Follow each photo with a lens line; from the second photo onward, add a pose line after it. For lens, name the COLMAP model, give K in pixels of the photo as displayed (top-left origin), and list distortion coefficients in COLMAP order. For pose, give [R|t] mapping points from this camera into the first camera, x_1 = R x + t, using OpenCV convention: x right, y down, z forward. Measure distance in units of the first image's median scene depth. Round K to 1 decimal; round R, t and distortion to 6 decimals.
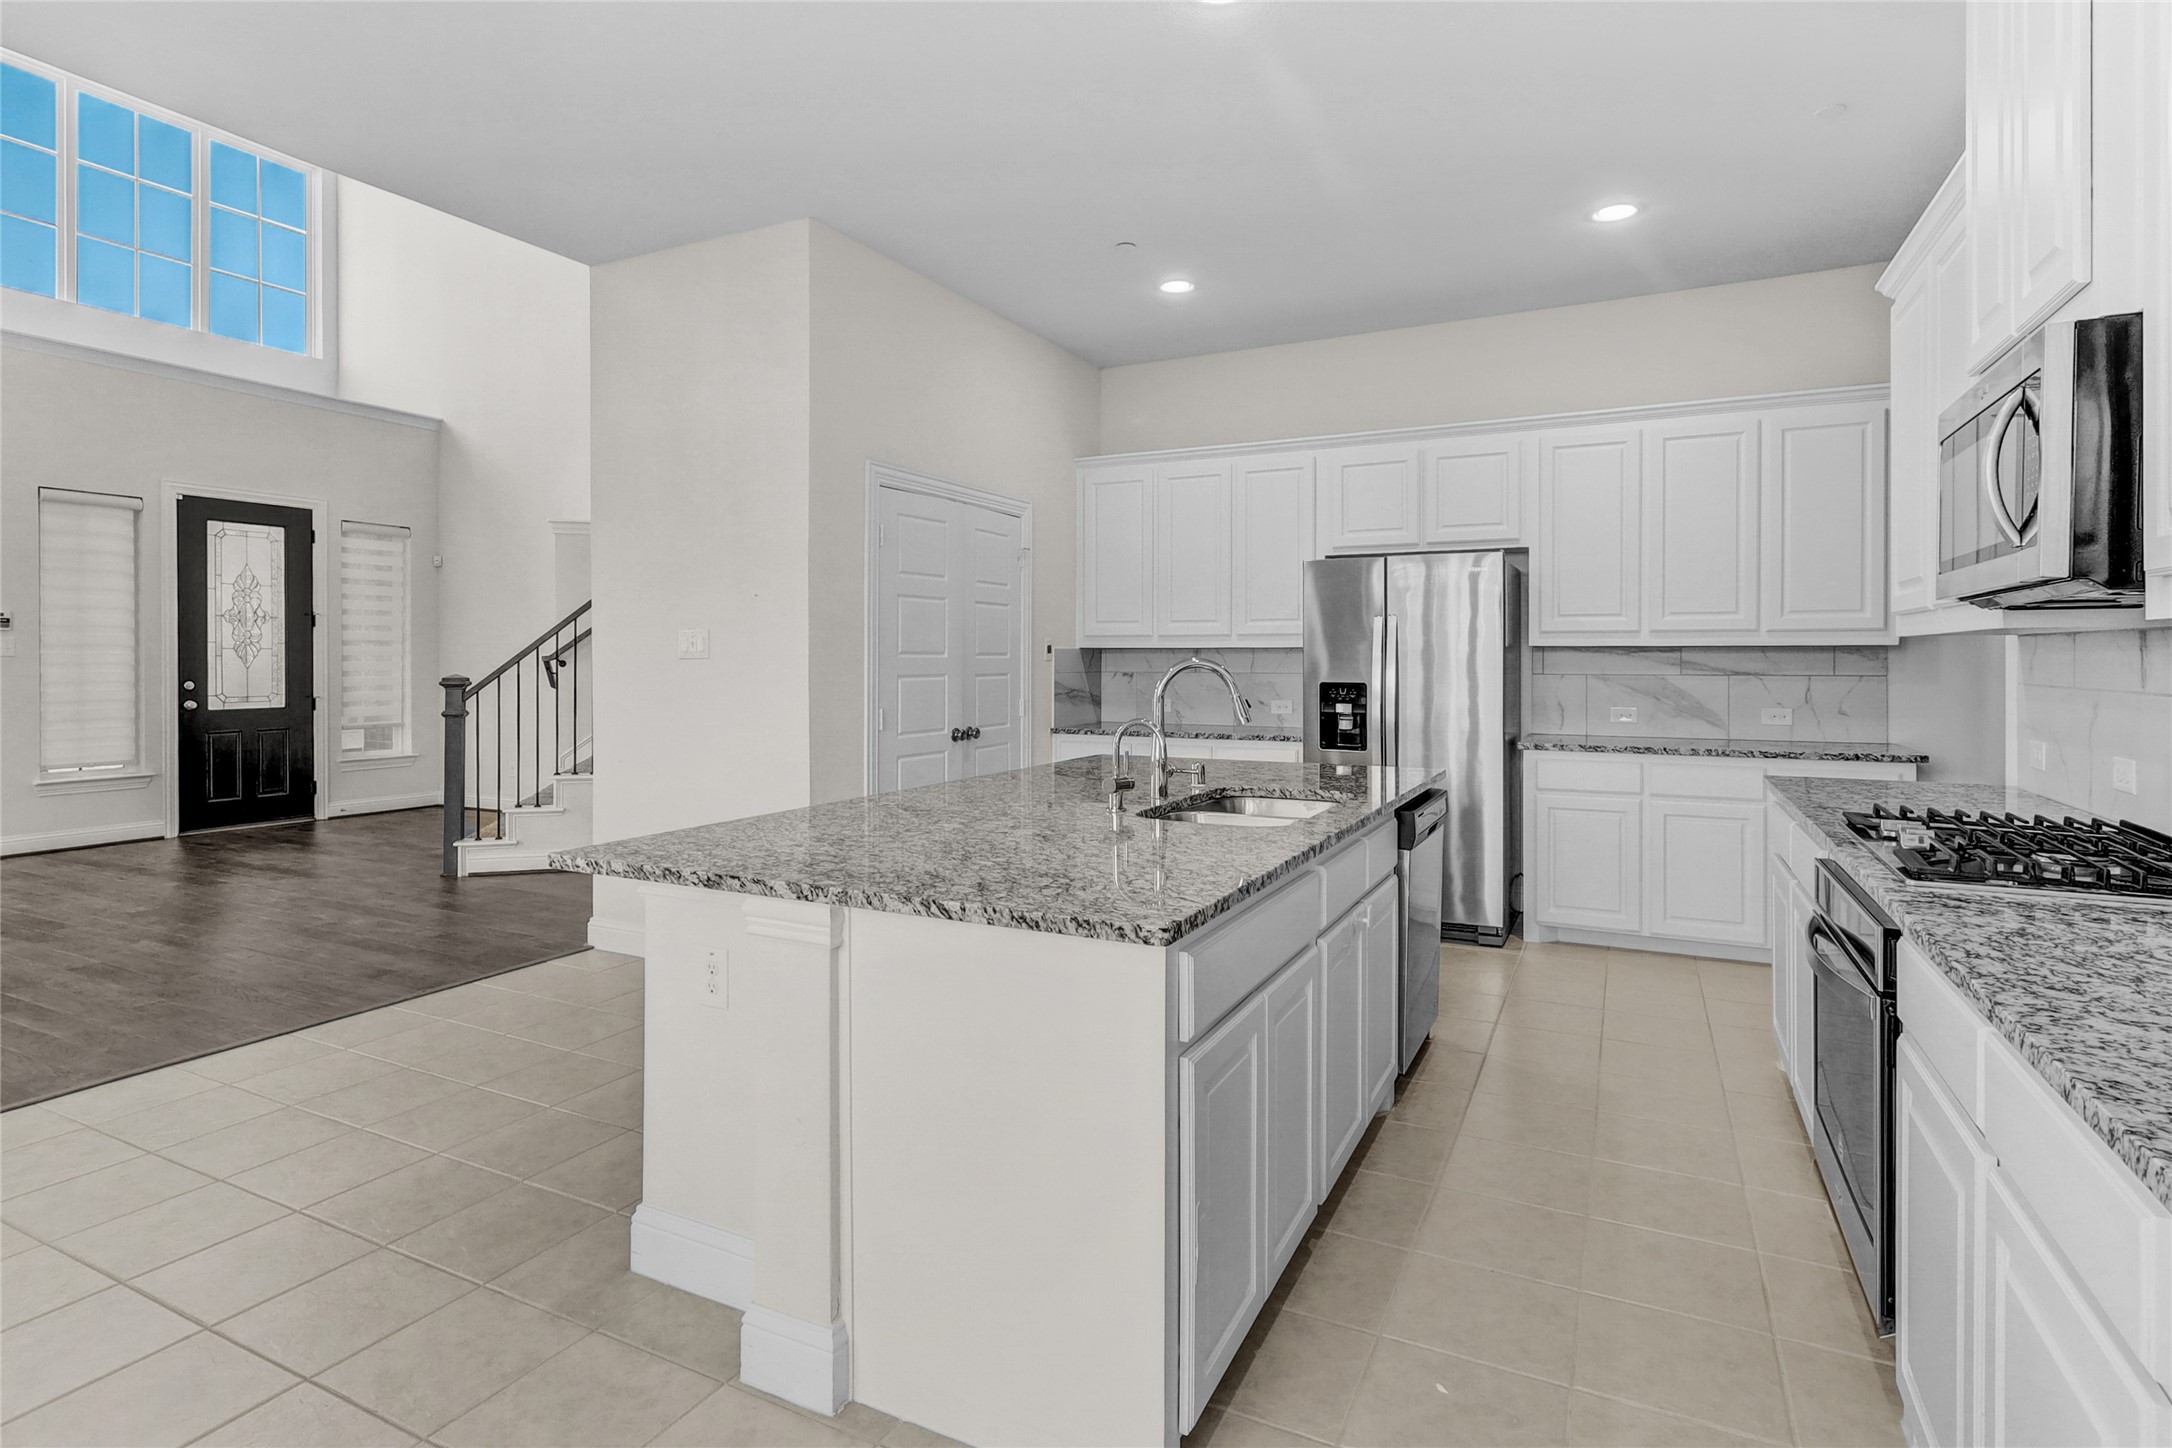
lens RADIAL K [[1111.1, 0, 1065.7], [0, 1111.1, 663.8], [0, 0, 1]] dist [-0.001220, -0.000879]
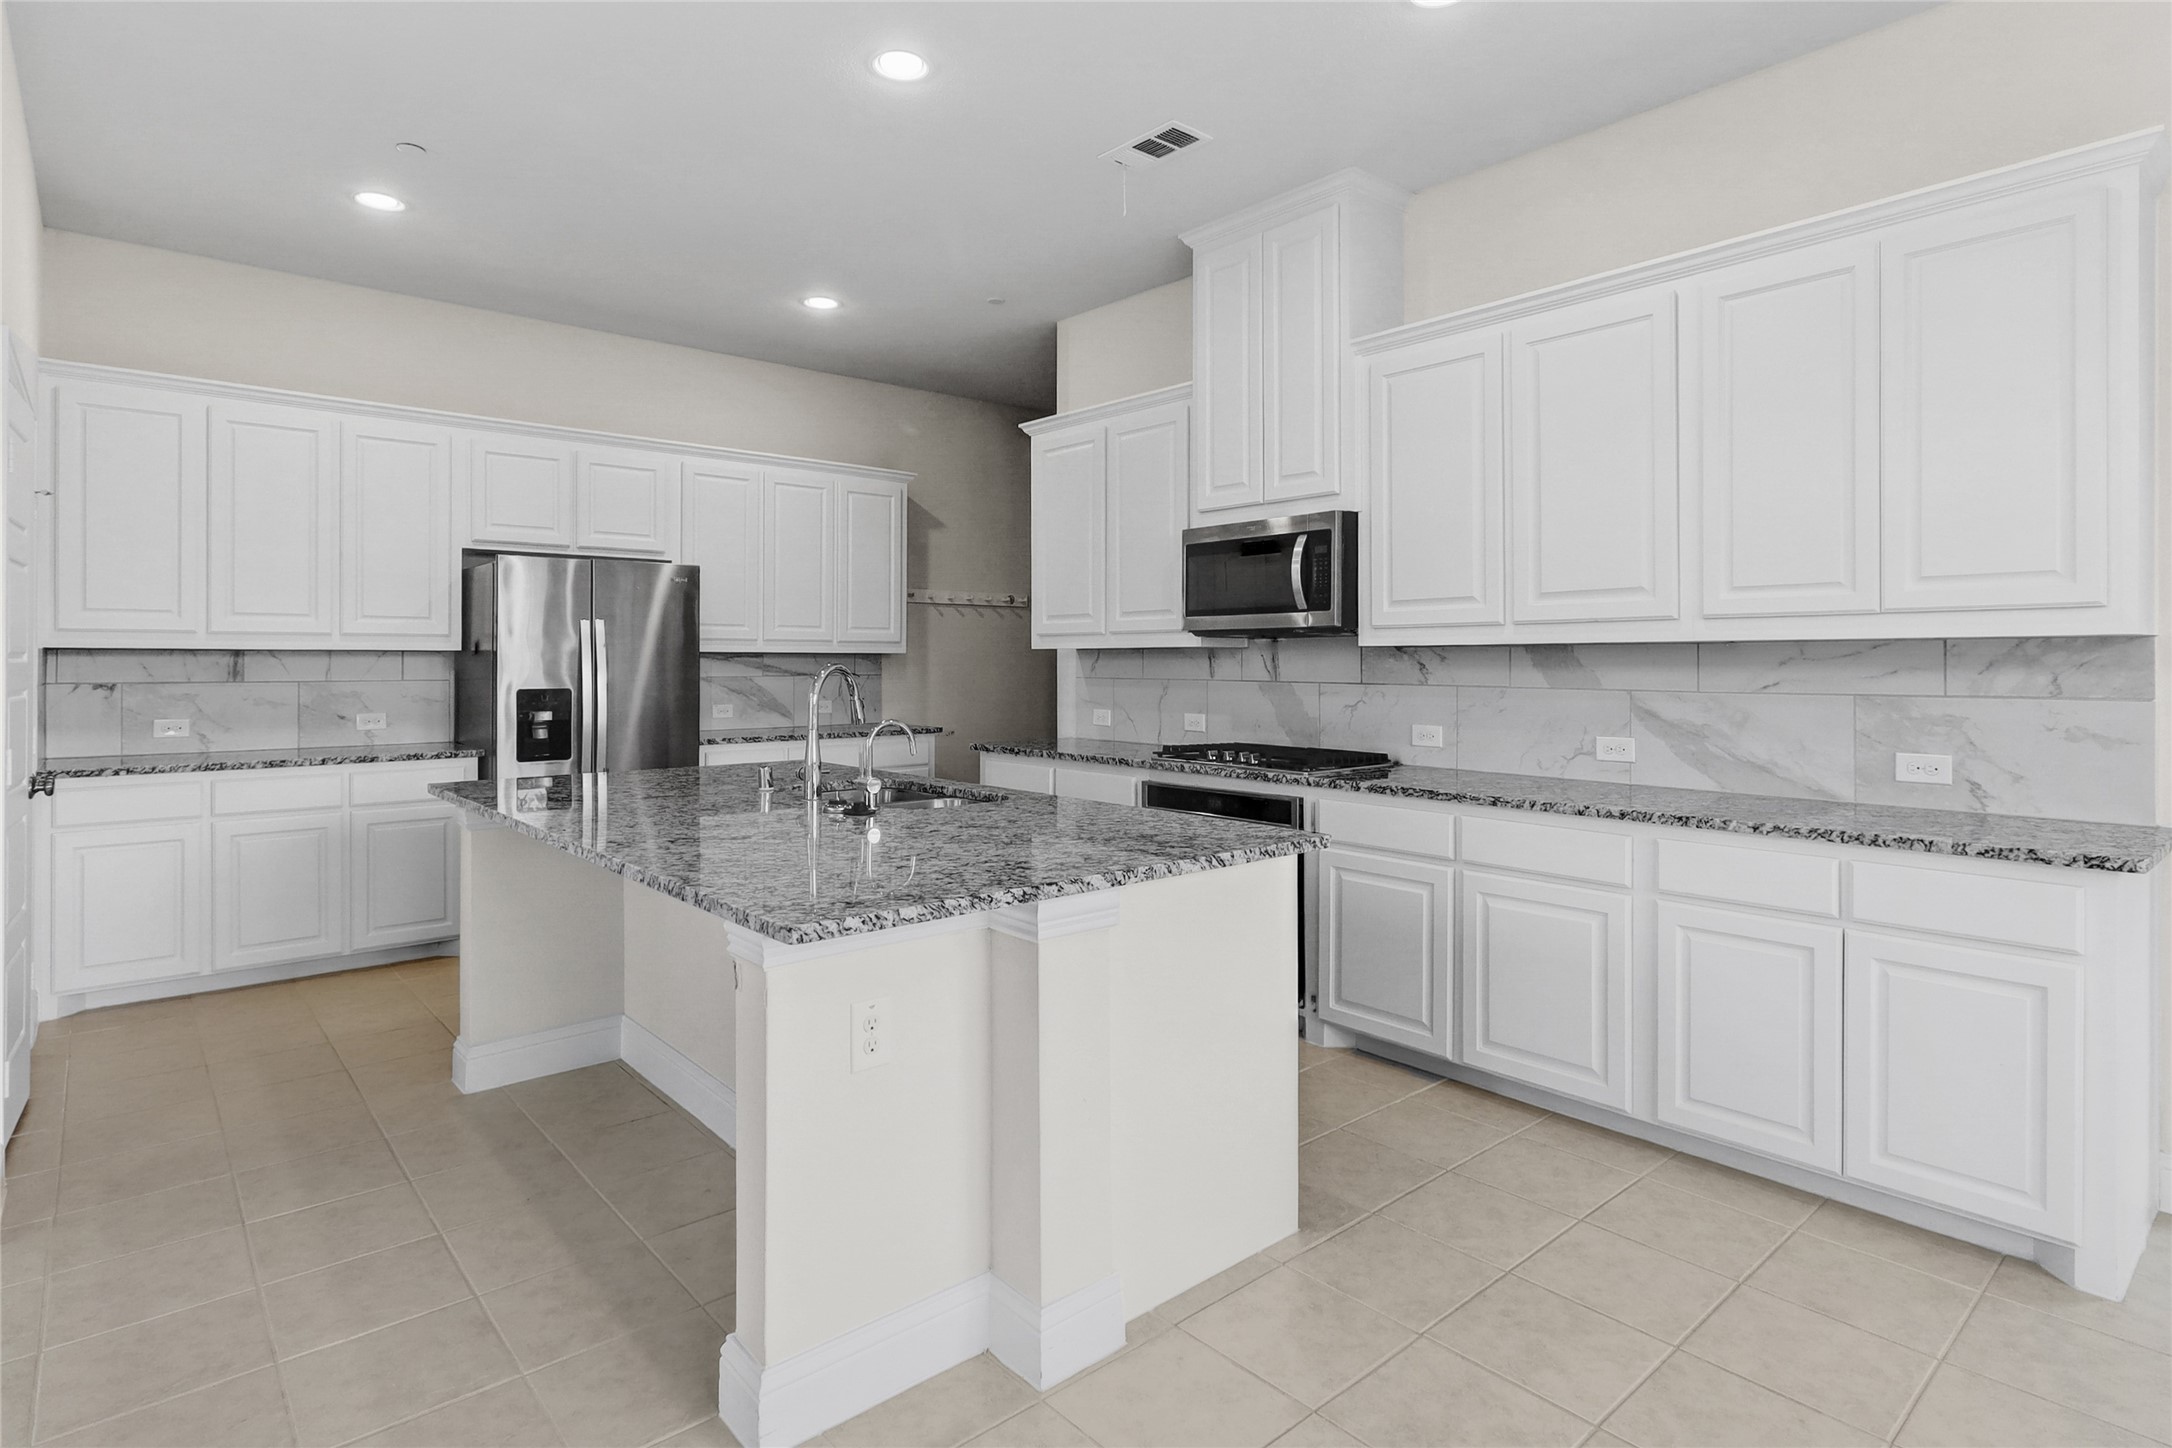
lens RADIAL K [[1111.1, 0, 1065.7], [0, 1111.1, 663.8], [0, 0, 1]] dist [-0.001220, -0.000879]
pose [[0.370706, -0.001439, 0.928749, -0.475962], [0.005611, 0.999984, -0.000691, -0.001292], [-0.928733, 0.005468, 0.370708, 0.243159]]
